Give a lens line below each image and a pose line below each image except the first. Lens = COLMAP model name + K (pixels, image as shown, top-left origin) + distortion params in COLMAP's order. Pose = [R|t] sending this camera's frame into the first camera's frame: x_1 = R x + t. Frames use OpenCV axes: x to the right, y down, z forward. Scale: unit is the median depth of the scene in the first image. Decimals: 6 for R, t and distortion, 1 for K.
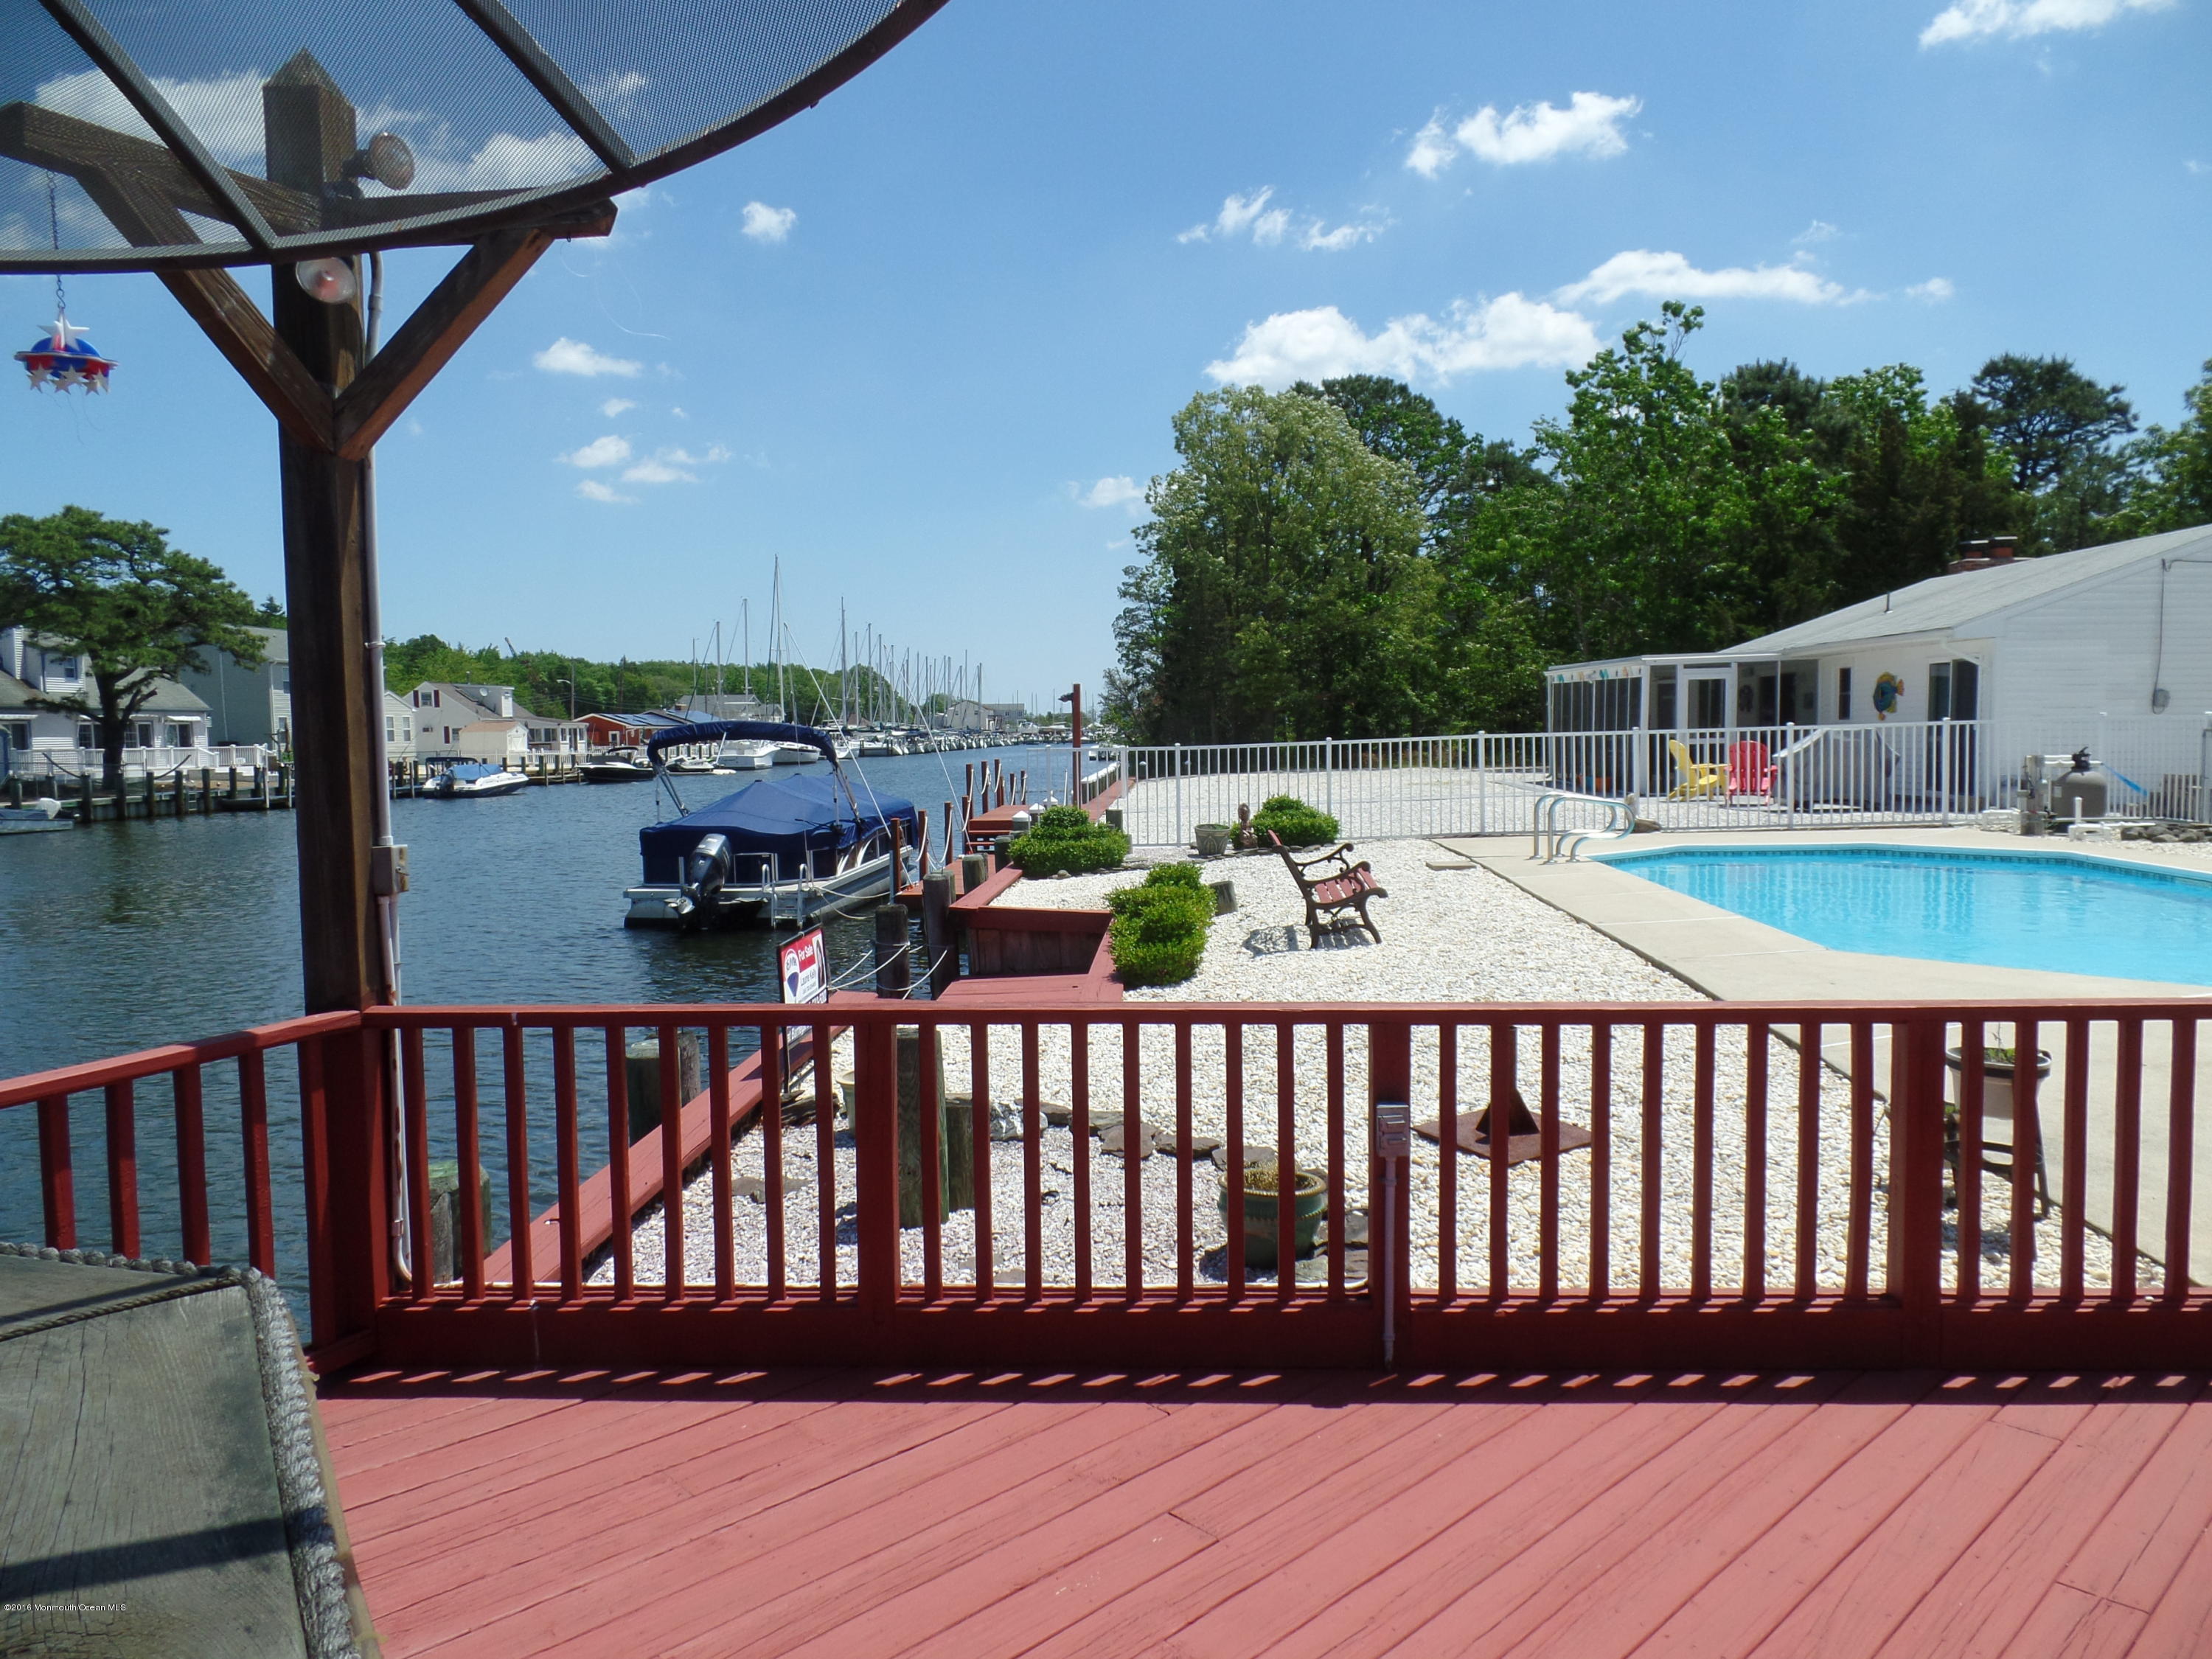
lens RADIAL K [[1503.6, 0, 1102.0], [0, 1503.6, 848.6], [0, 0, 1]] dist [0.002042, 0.000113]
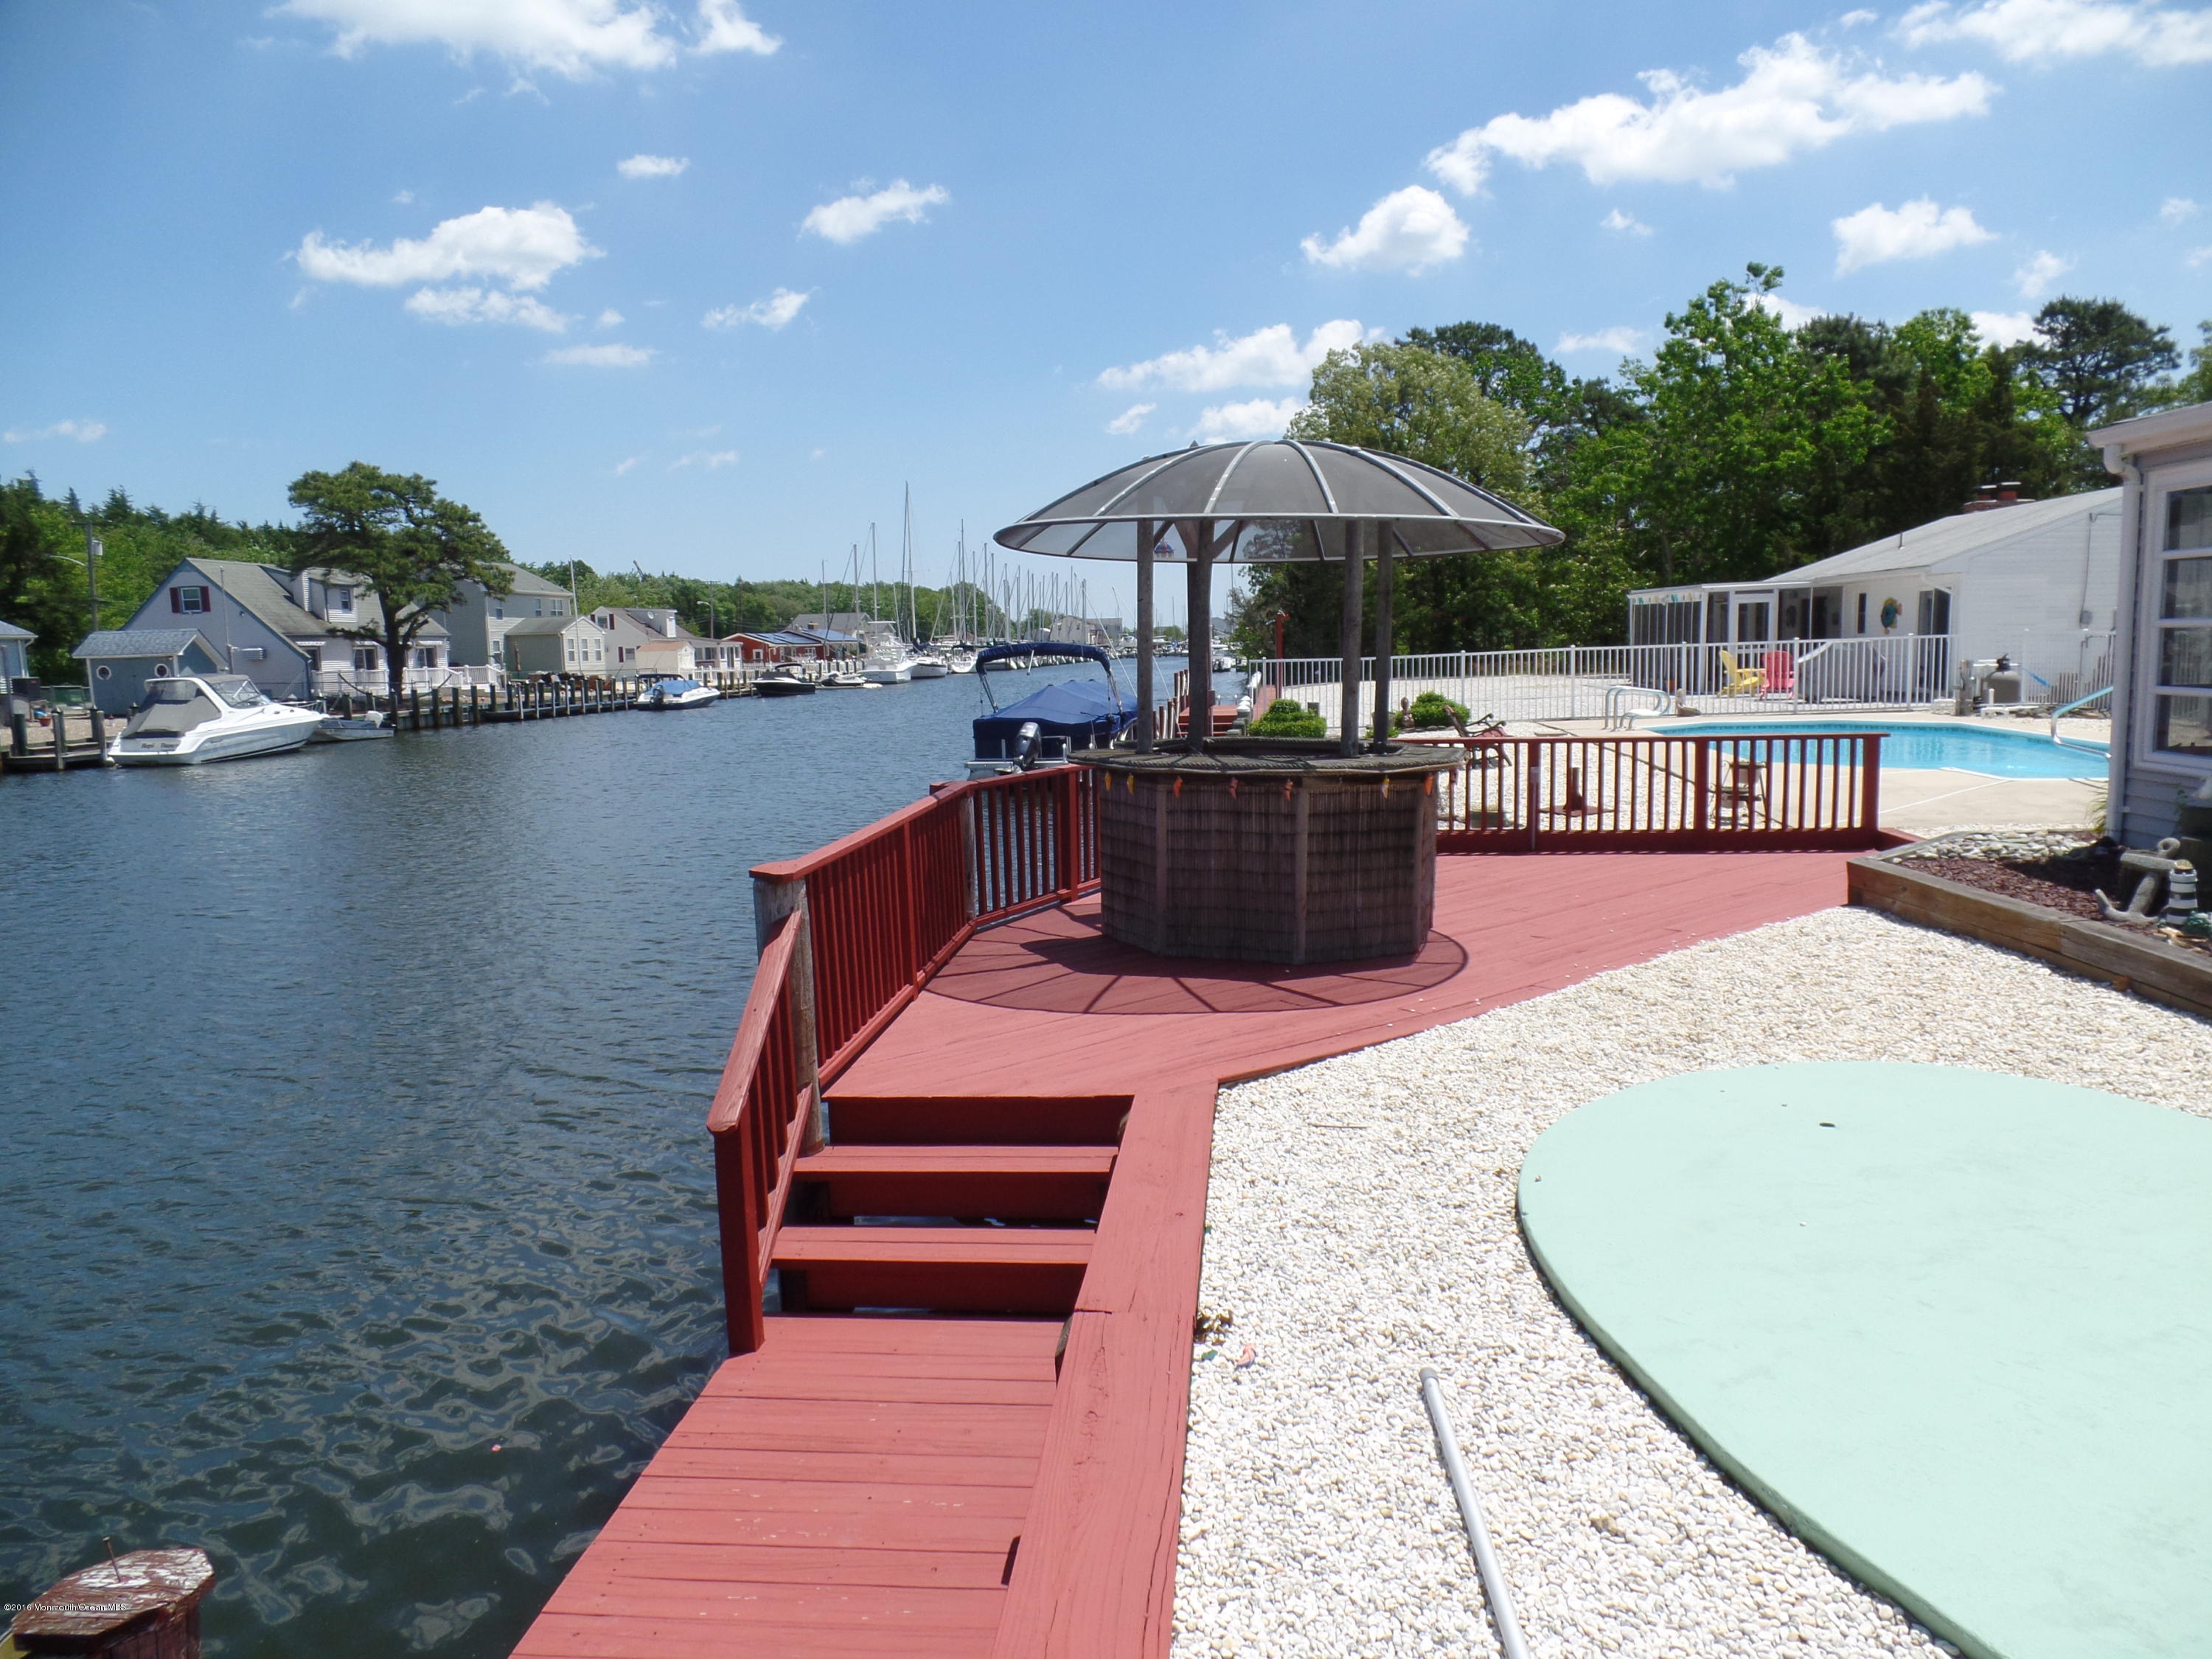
lens RADIAL K [[1471.7, 0, 1104.4], [0, 1471.7, 861.7], [0, 0, 1]] dist [-0.020192, 0.005798]
pose [[0.997974, 0.000010, -0.063621, -0.035445], [0.004333, 0.997667, 0.068130, 0.010236], [0.063474, -0.068268, 0.995646, -0.148375]]
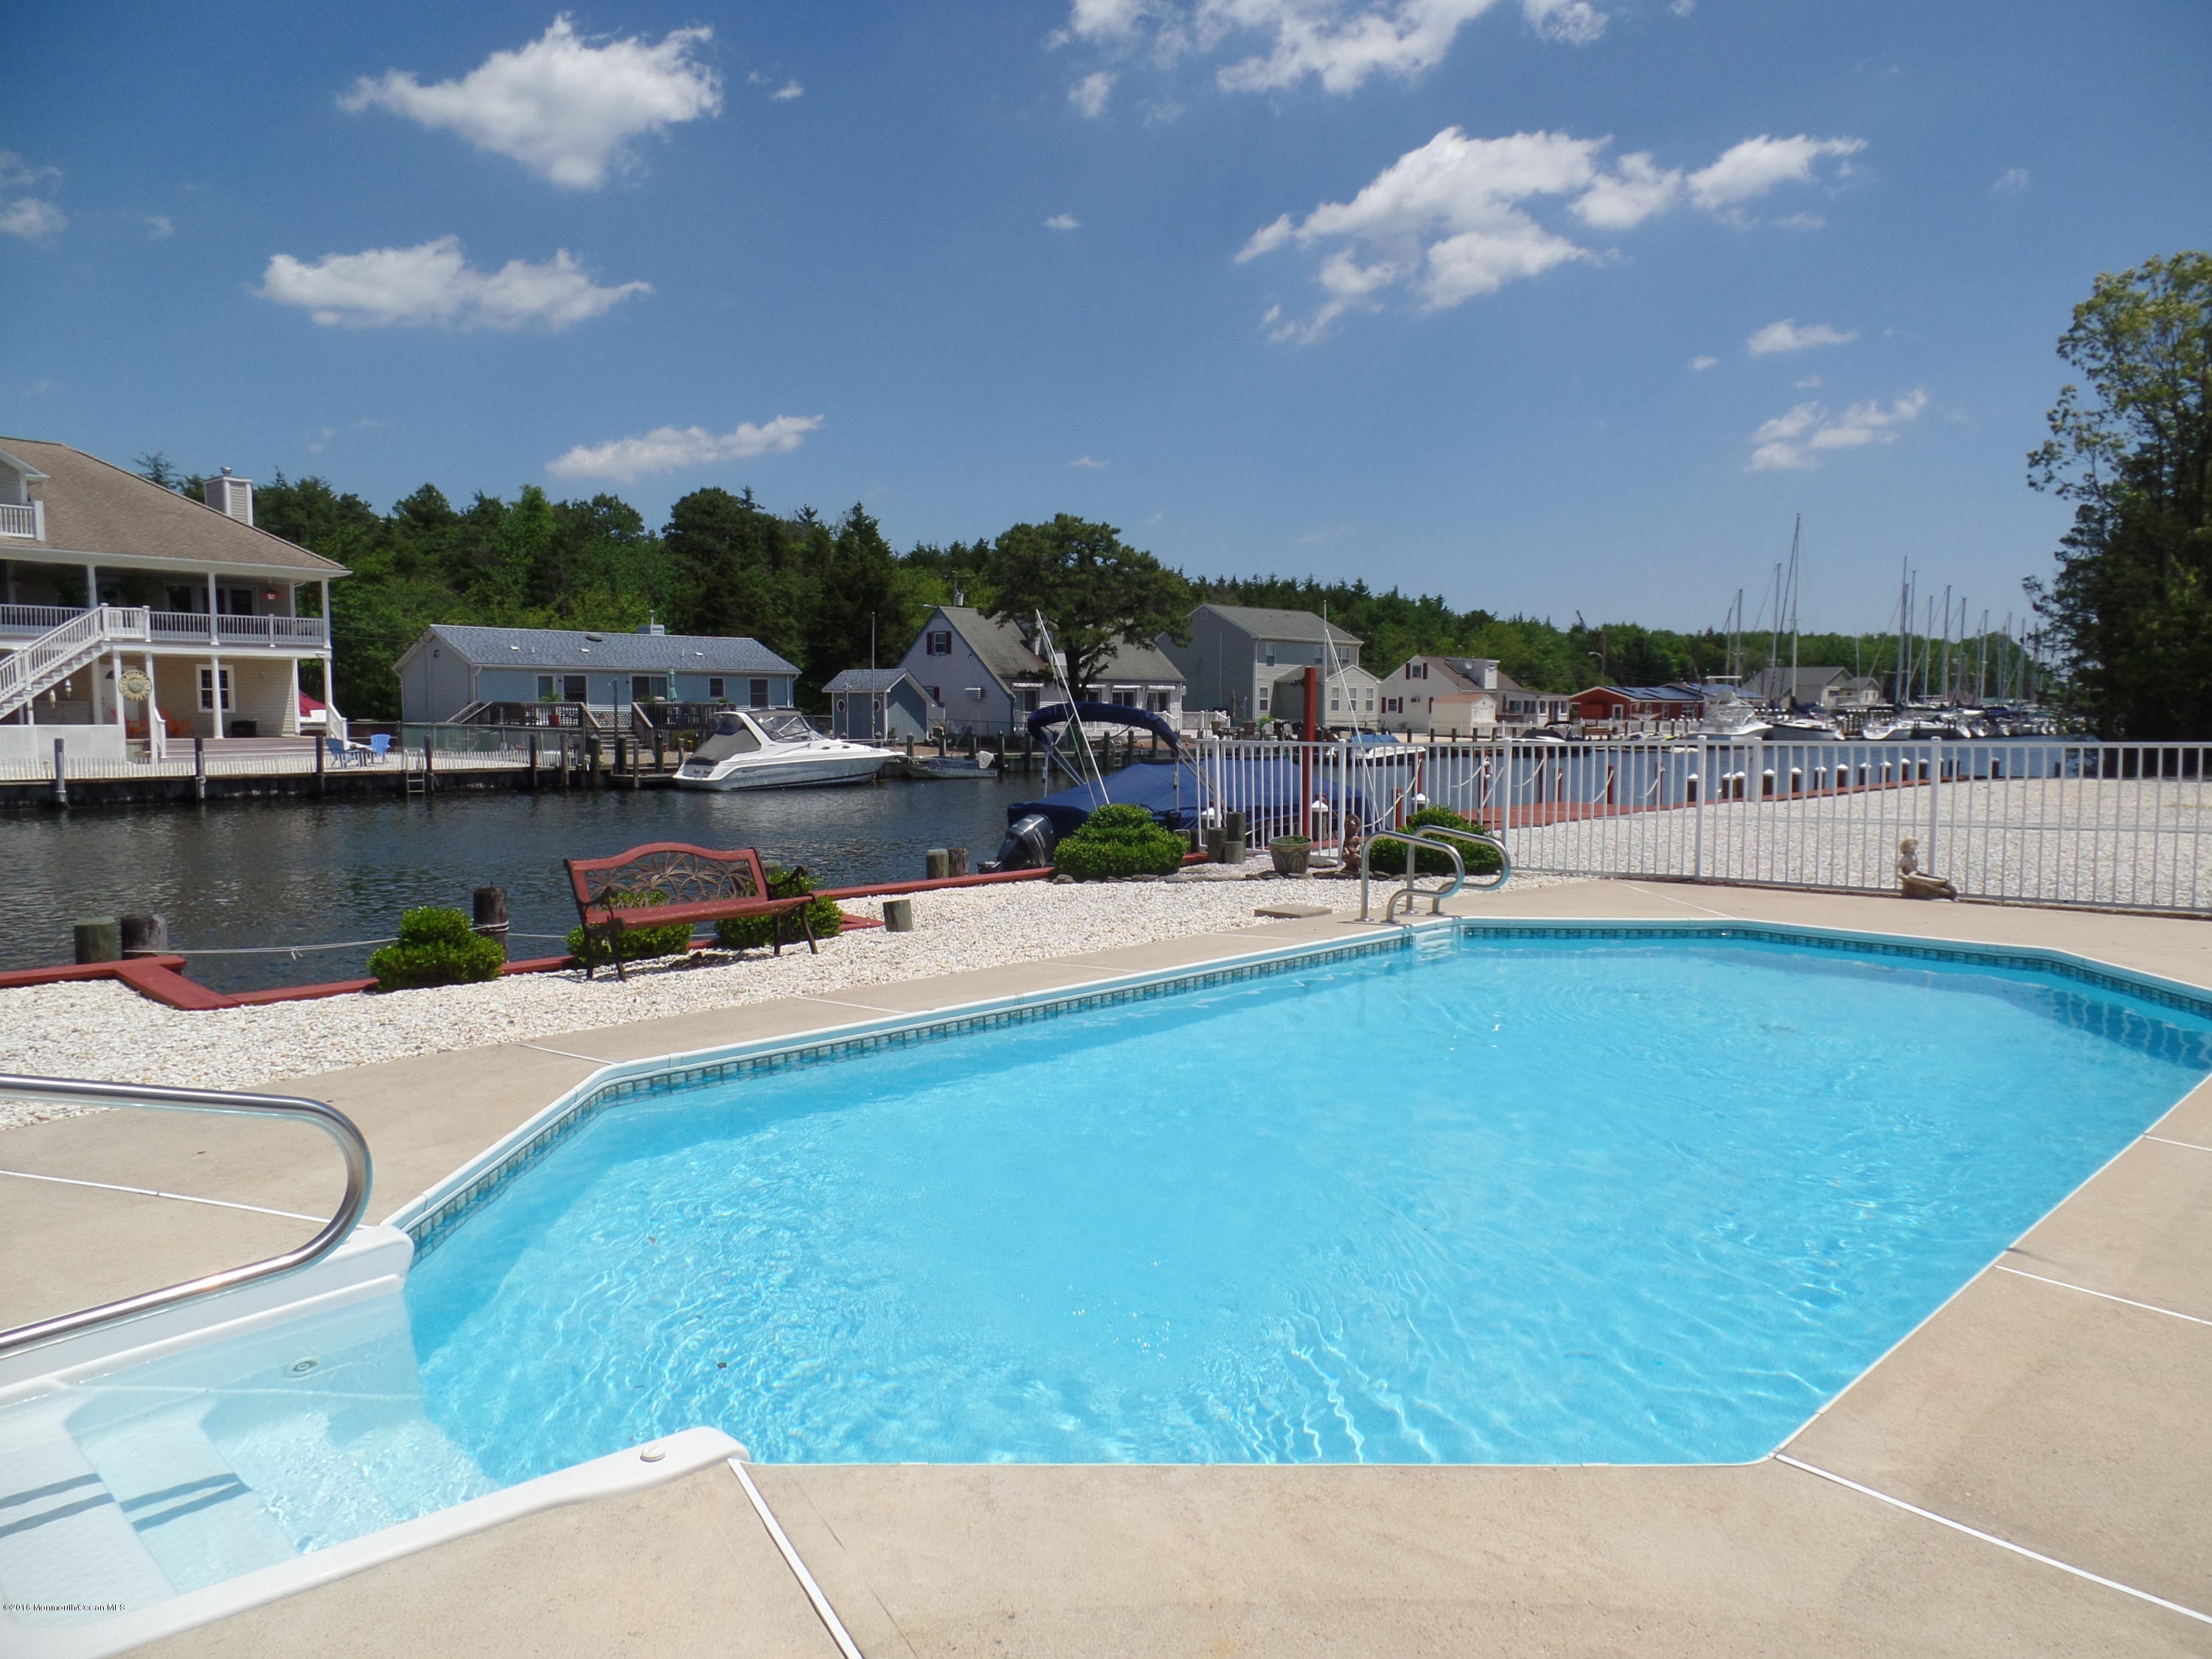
lens RADIAL K [[1499.3, 0, 1130.8], [0, 1499.3, 853.3], [0, 0, 1]] dist [0.026926, 0.001132]
pose [[0.778407, 0.082004, -0.622380, 0.179417], [-0.068418, 0.996608, 0.045741, -0.013377], [0.624020, 0.006977, 0.781377, 0.095899]]
